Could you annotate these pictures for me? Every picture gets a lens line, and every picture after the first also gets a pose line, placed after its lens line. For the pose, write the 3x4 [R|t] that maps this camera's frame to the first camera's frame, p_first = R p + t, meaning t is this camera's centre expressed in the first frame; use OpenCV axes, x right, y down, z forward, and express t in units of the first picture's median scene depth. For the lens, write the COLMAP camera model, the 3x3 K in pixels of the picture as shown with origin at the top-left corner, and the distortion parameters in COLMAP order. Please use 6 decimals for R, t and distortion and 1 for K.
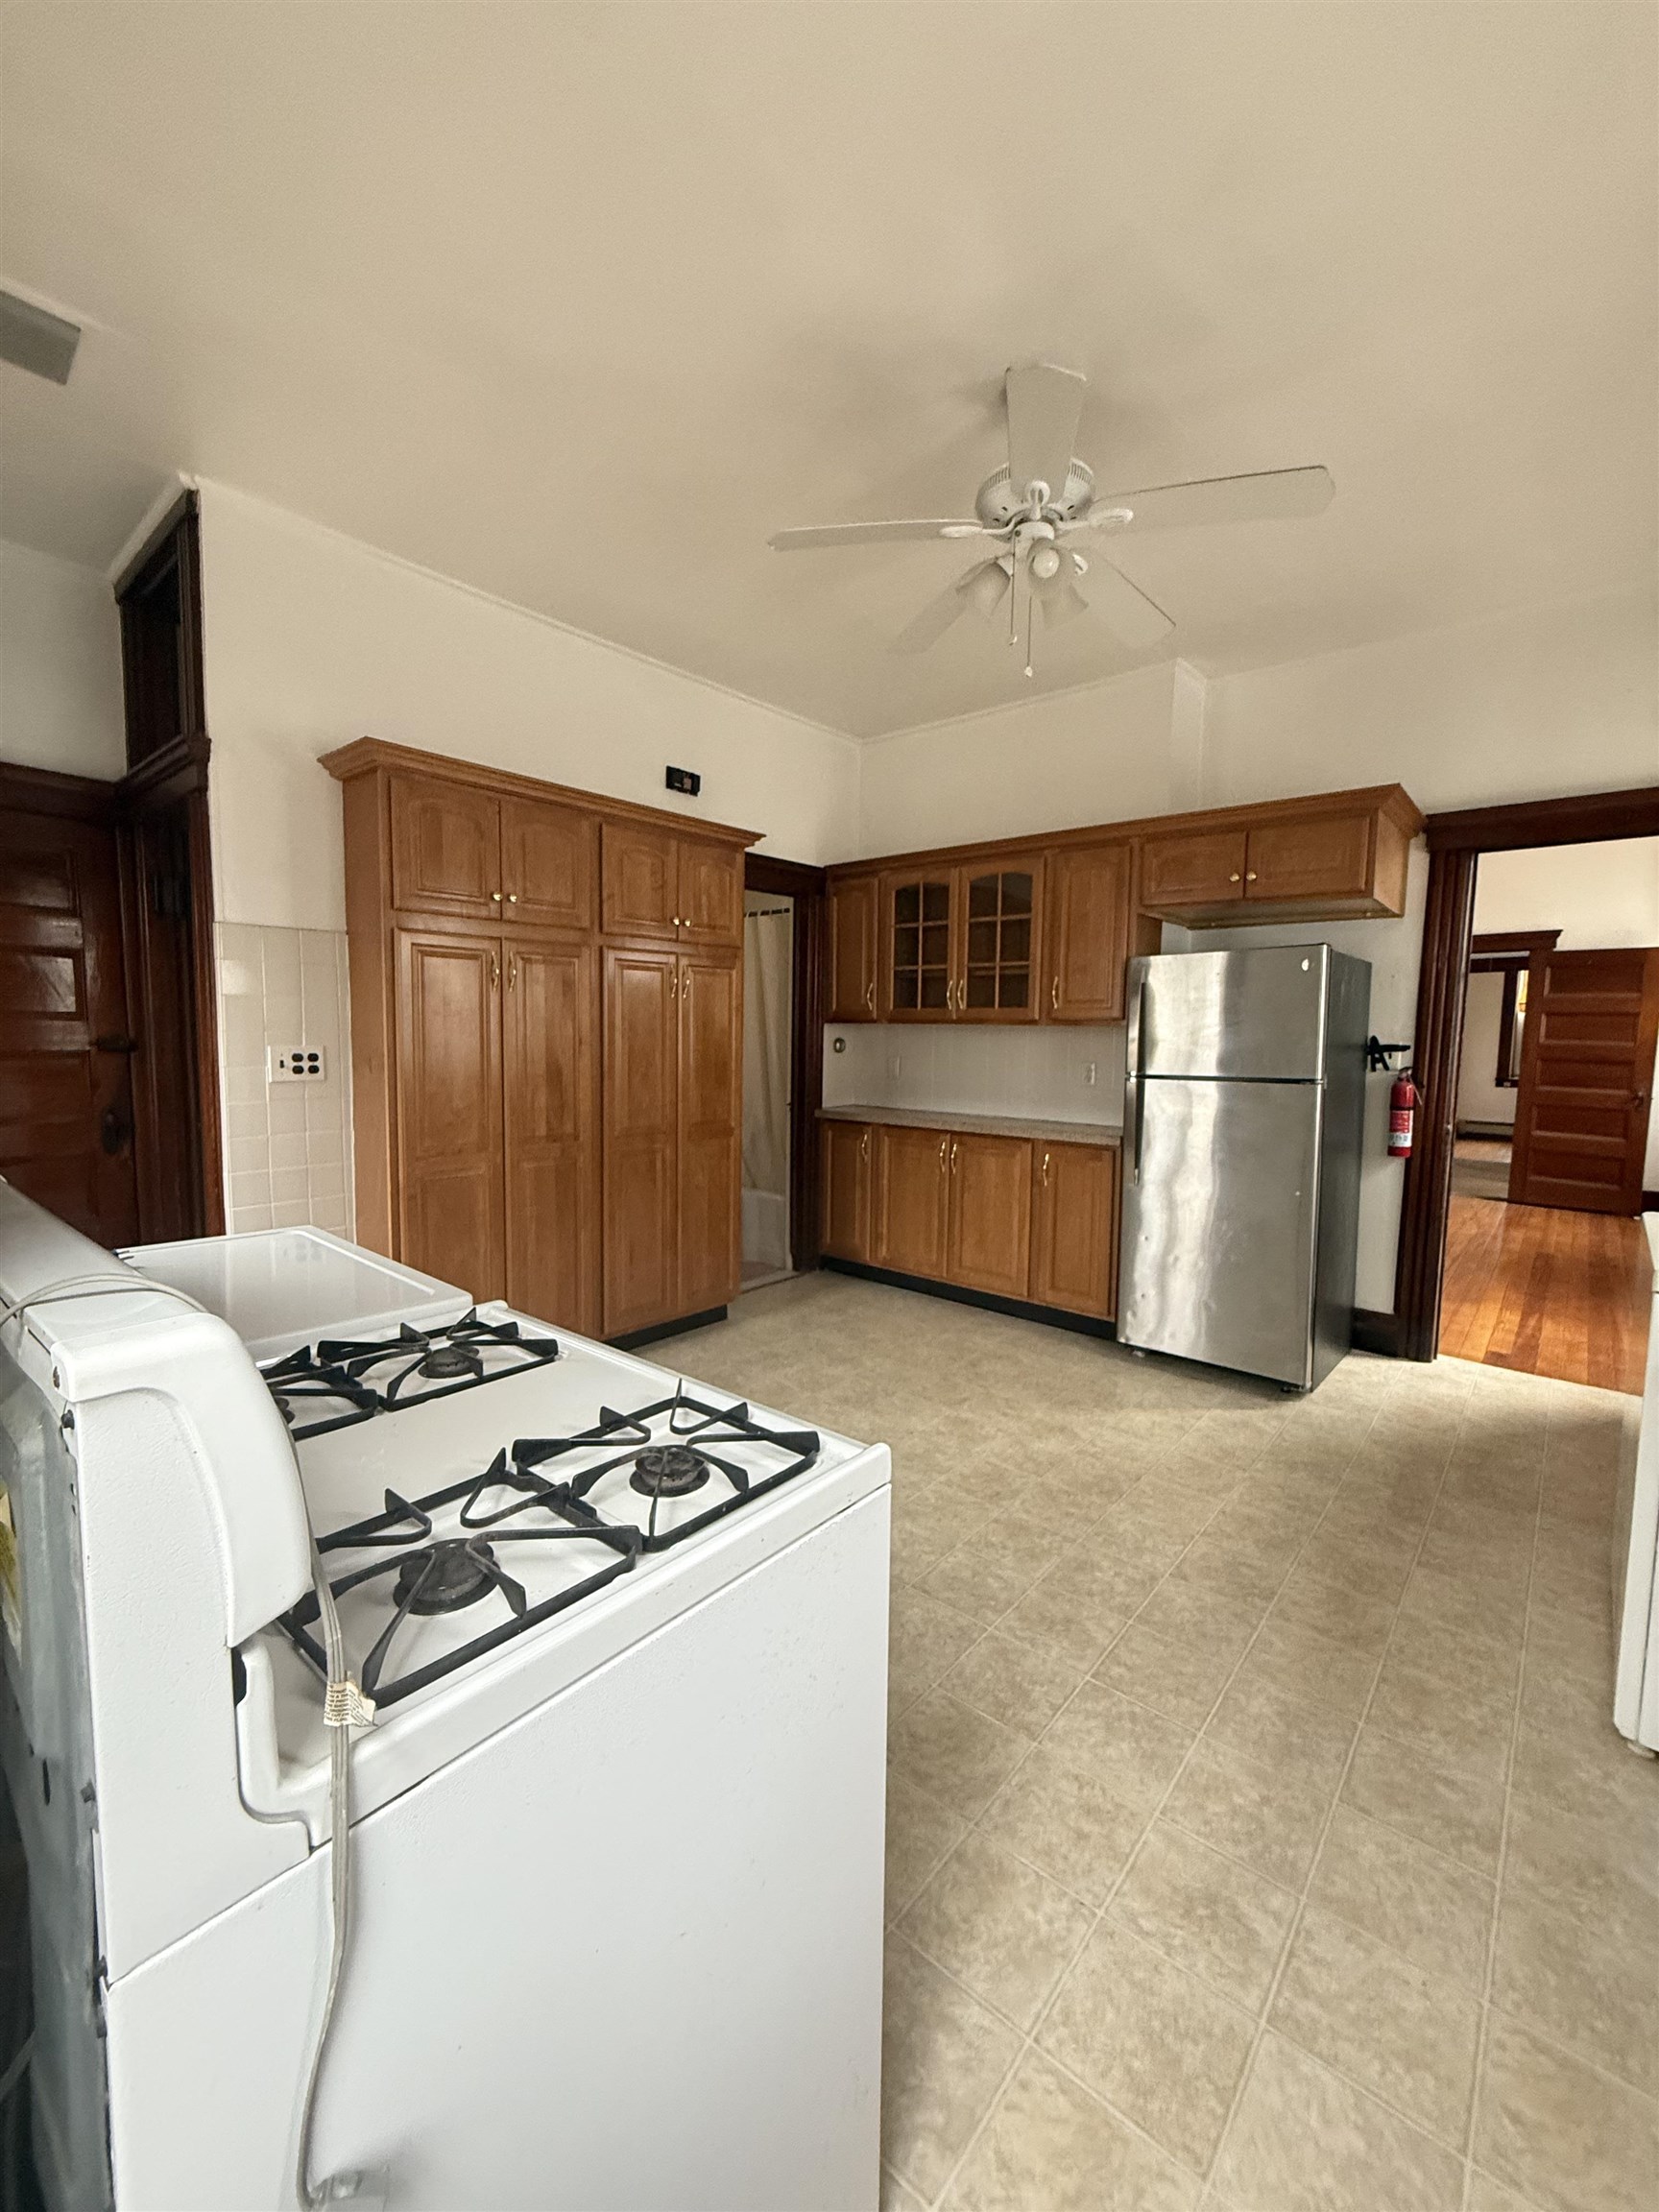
lens RADIAL K [[881.7, 0, 830.5], [0, 881.7, 1102.0], [0, 0, 1]] dist [-0.000056, -0.000336]
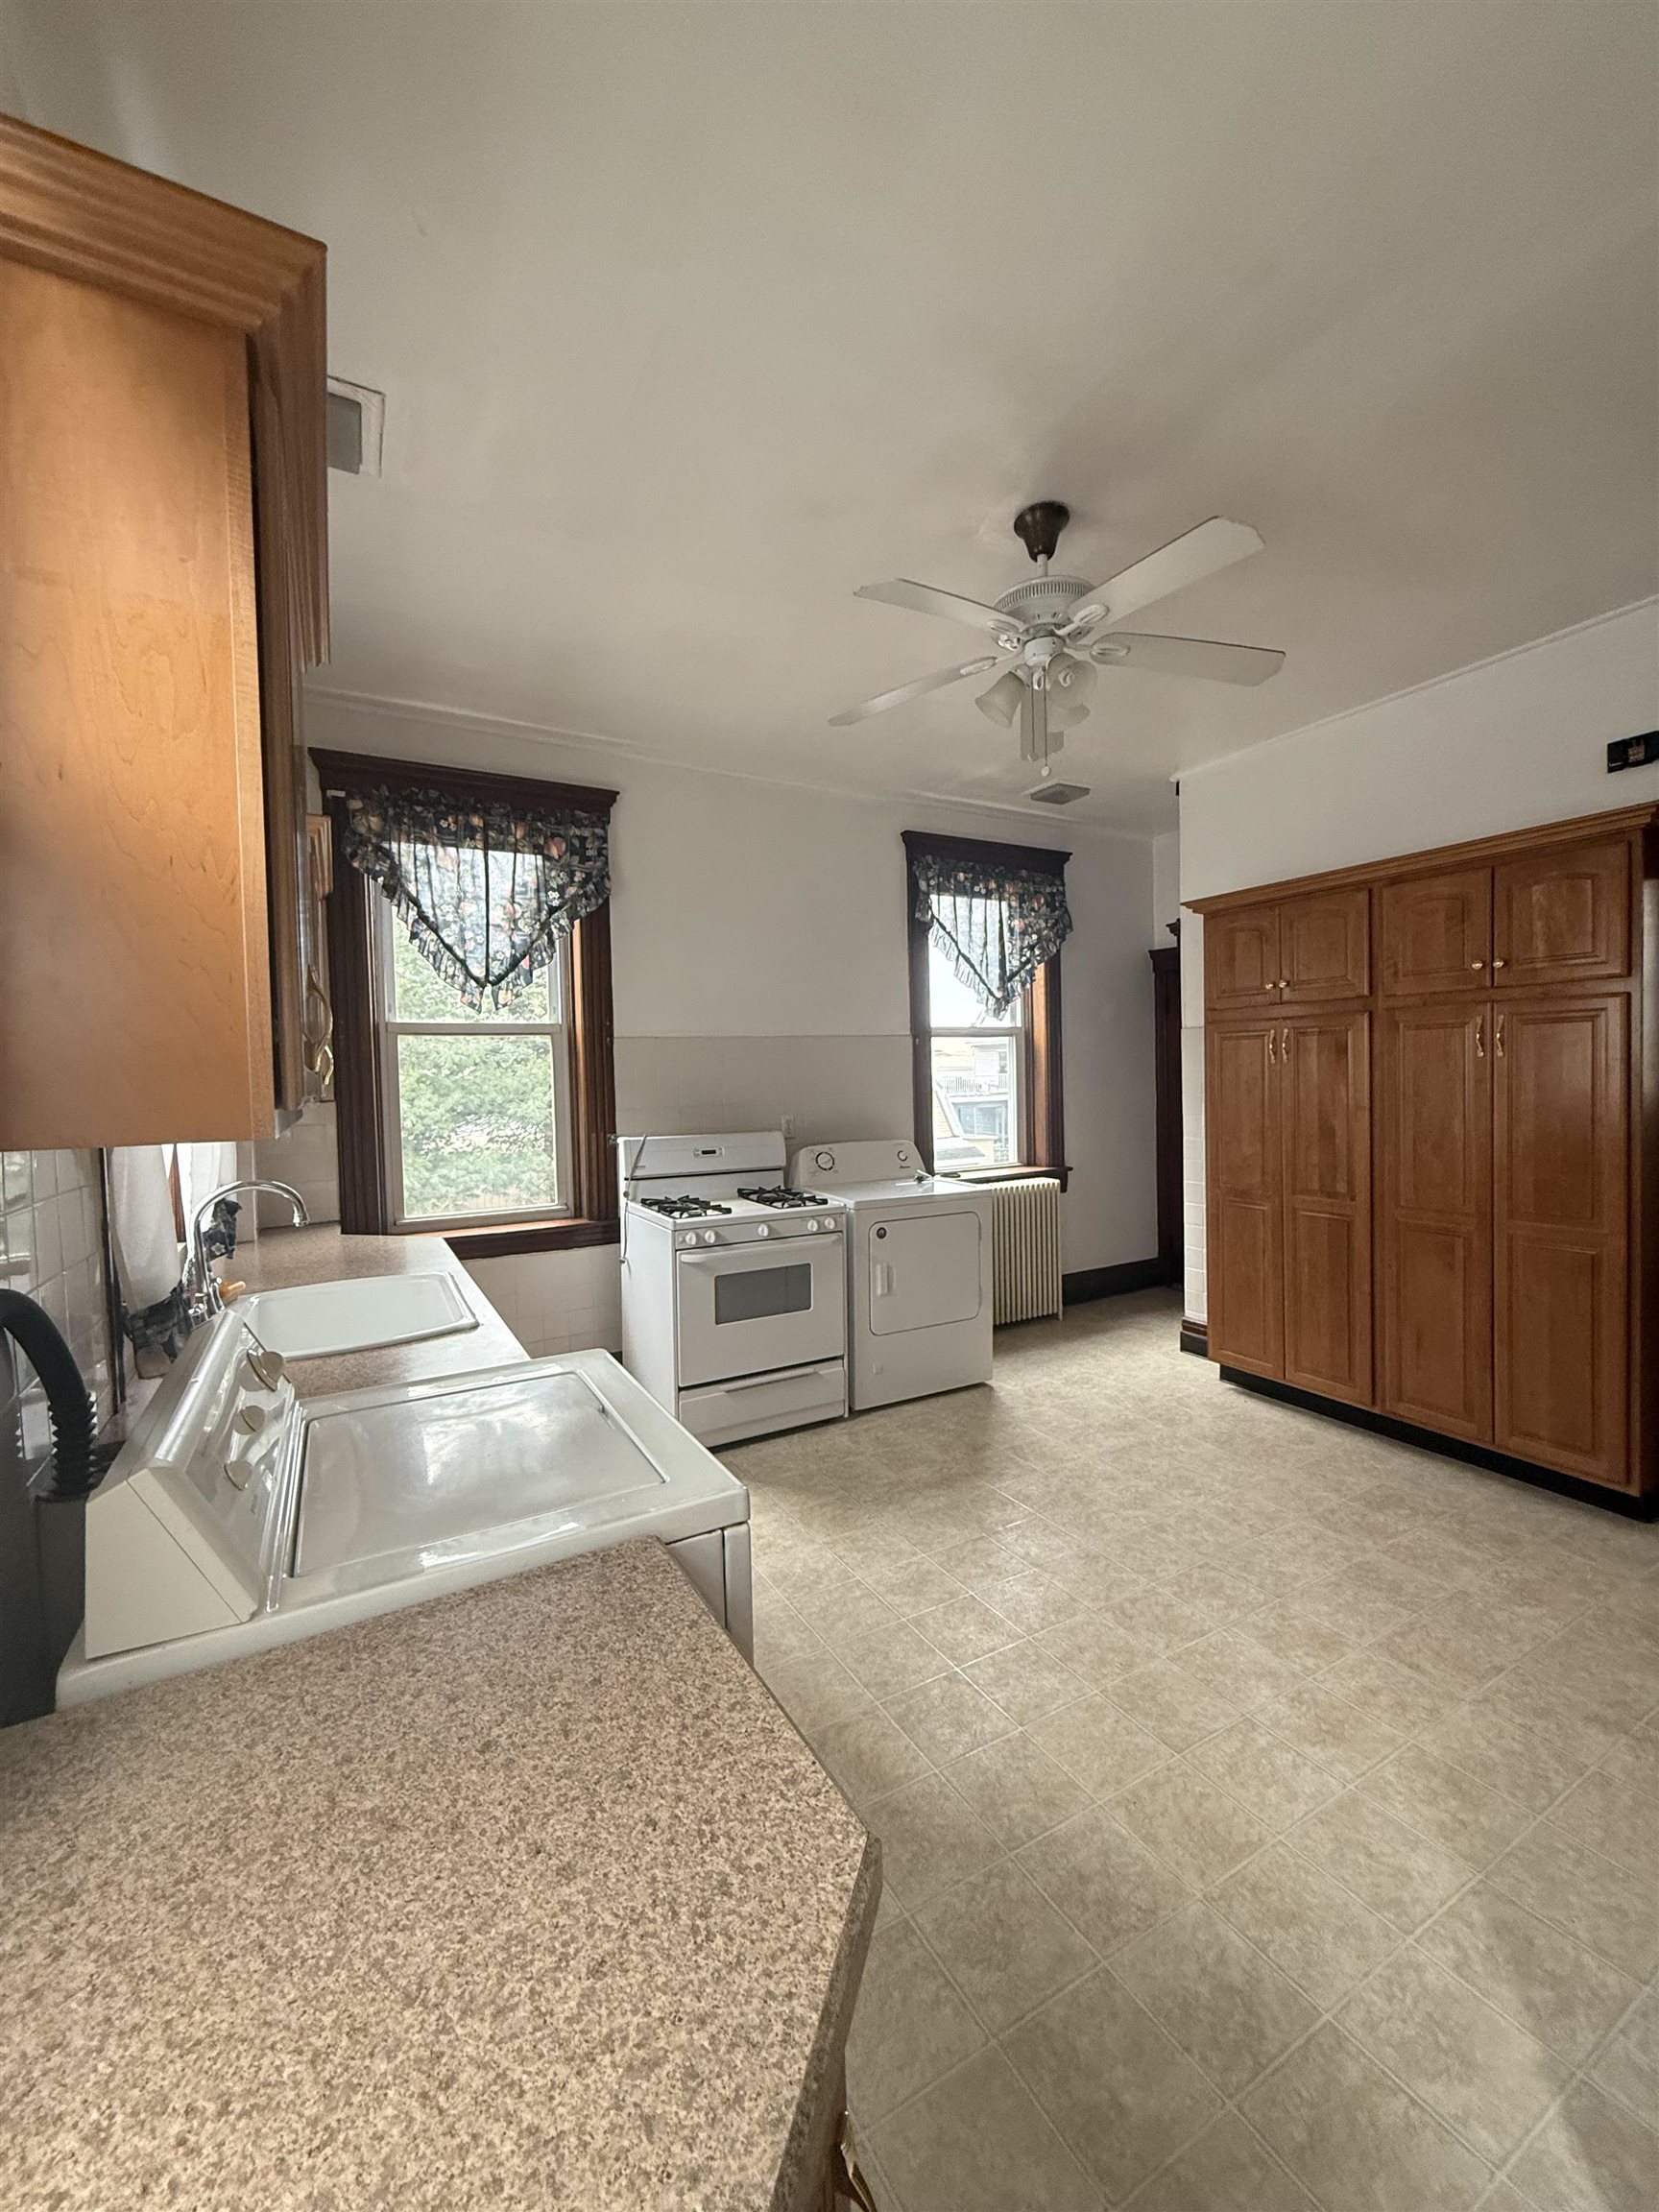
lens RADIAL K [[875.7, 0, 832.4], [0, 875.7, 1105.3], [0, 0, 1]] dist [0.000127, 0.000141]
pose [[-0.334164, 0.027277, -0.942120, 1.161394], [-0.061655, 0.996808, 0.050729, -0.109926], [0.940496, 0.075038, -0.331415, 1.004104]]
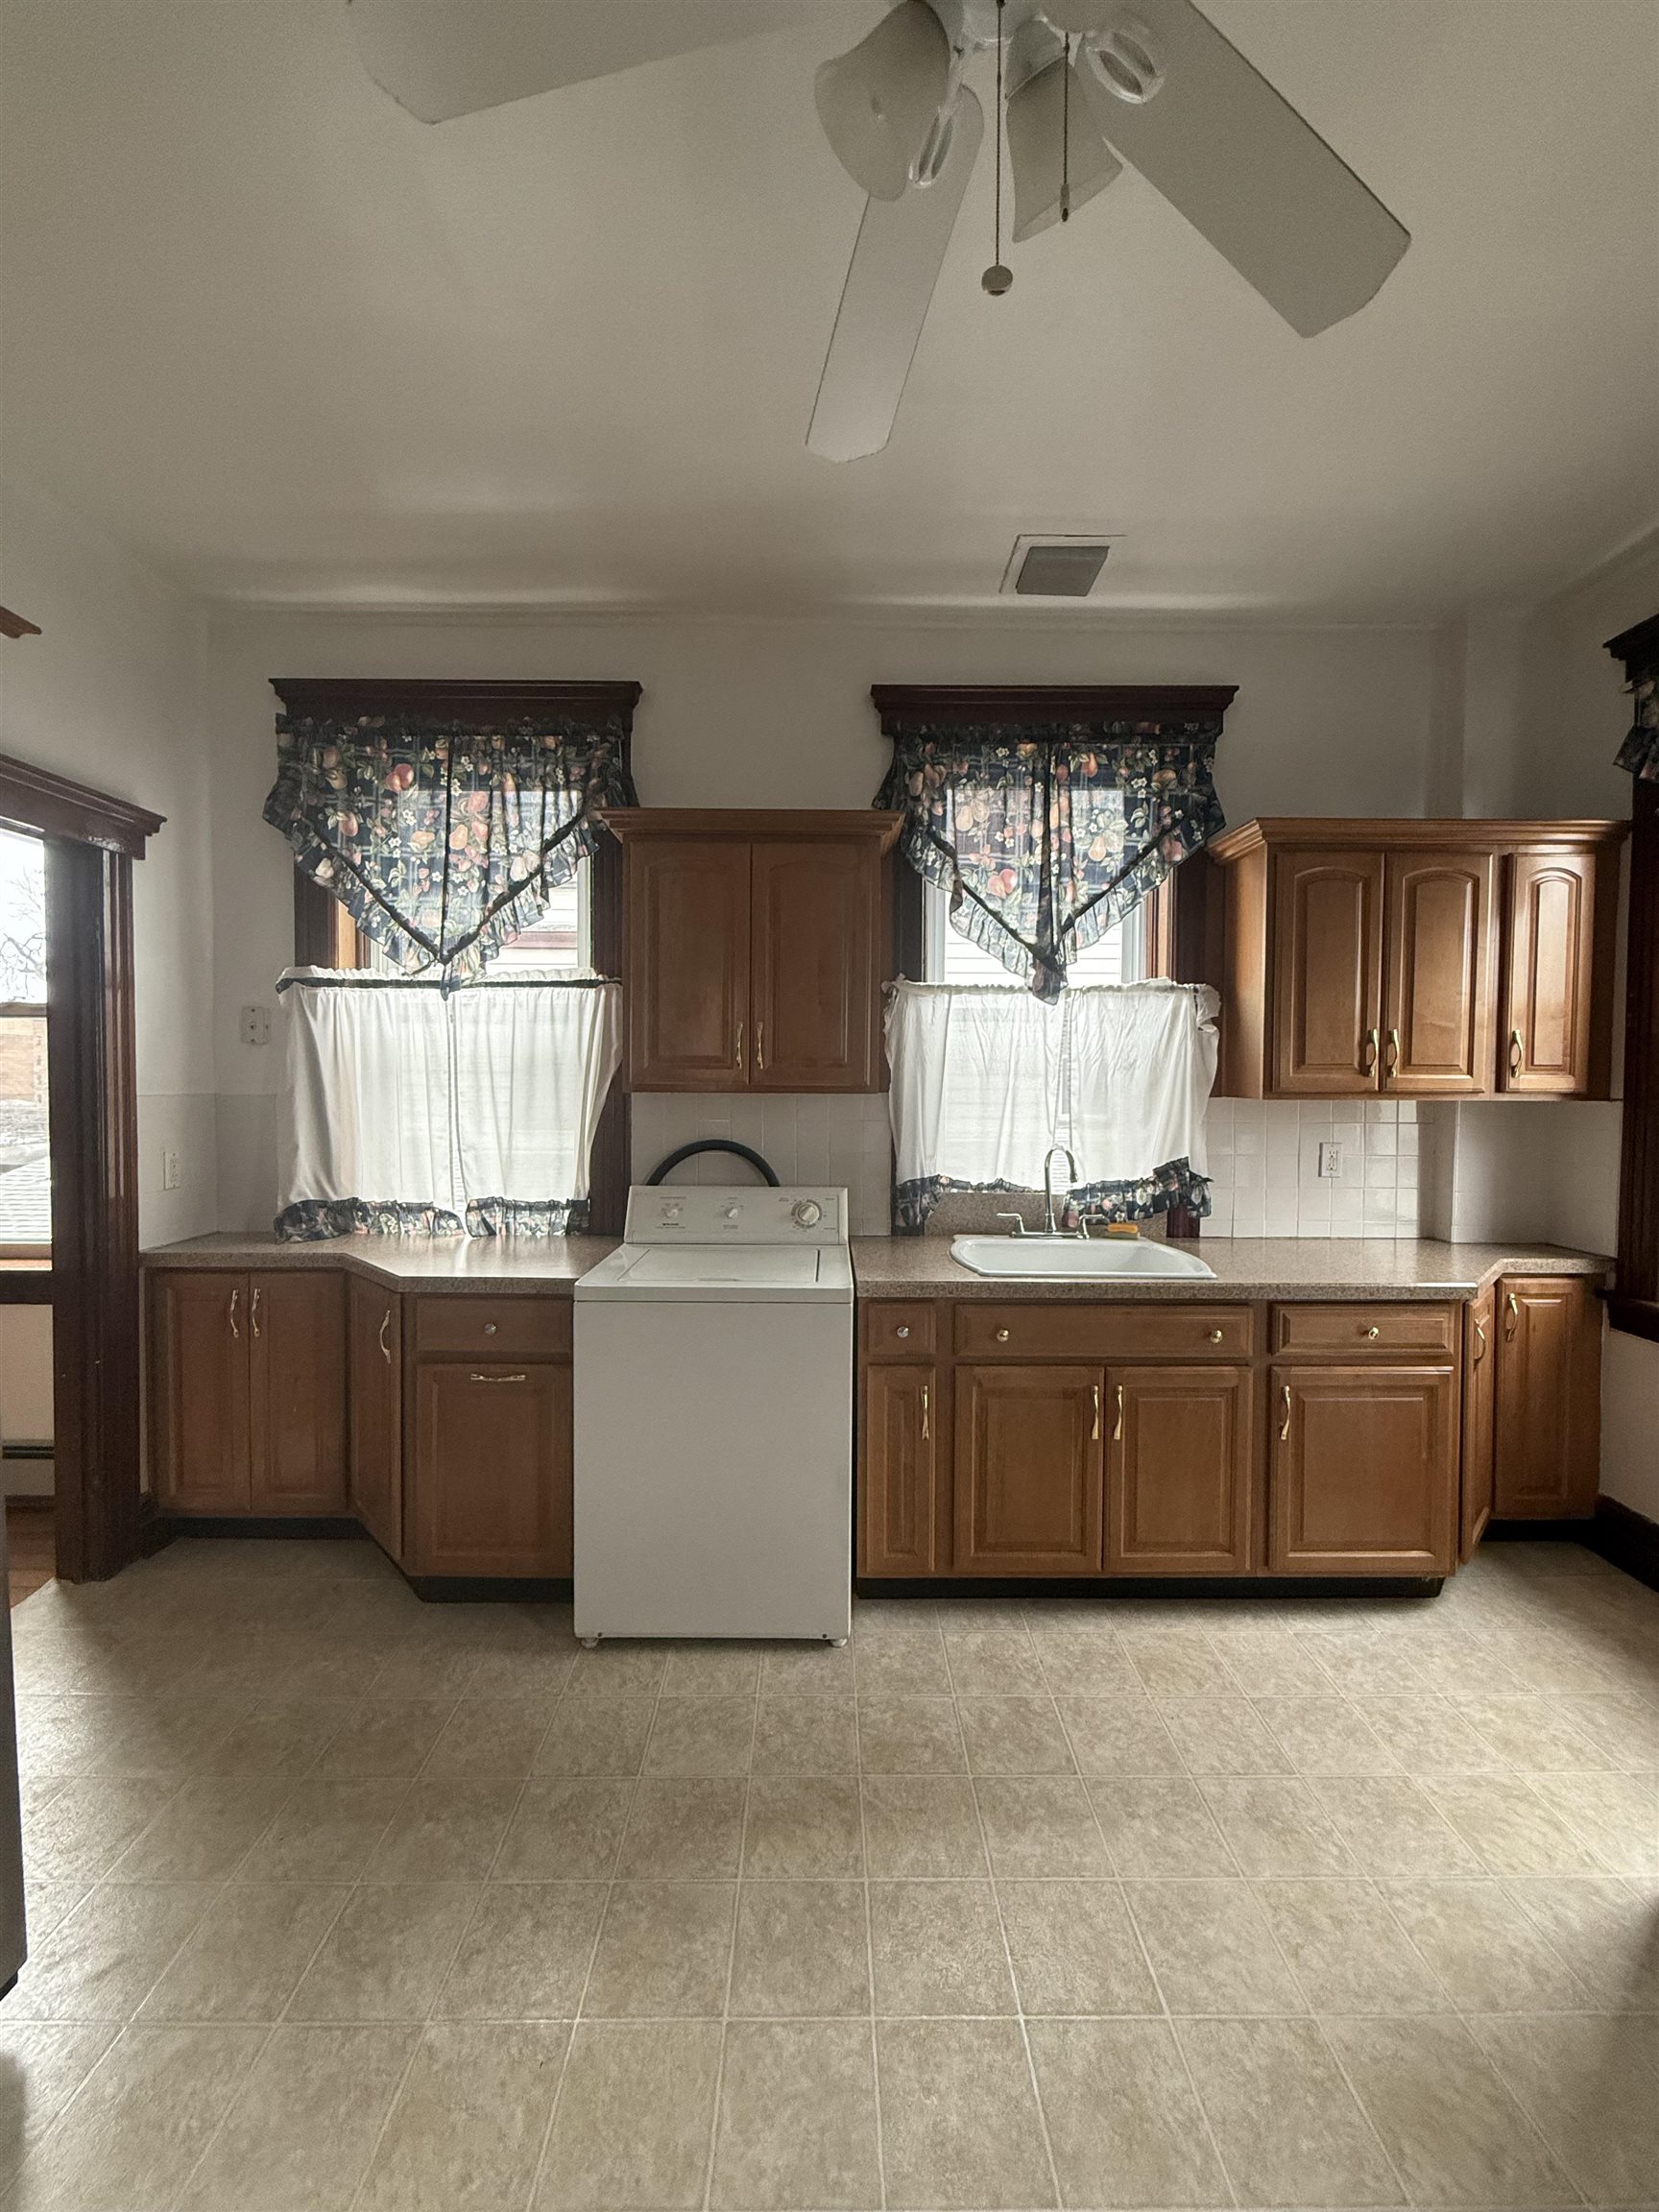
lens RADIAL K [[881.7, 0, 830.5], [0, 881.7, 1102.0], [0, 0, 1]] dist [-0.000056, -0.000336]
pose [[-0.661659, -0.042593, 0.748594, -0.030588], [0.048198, 0.993904, 0.099152, -0.144750], [-0.748254, 0.101686, -0.655573, 1.195539]]
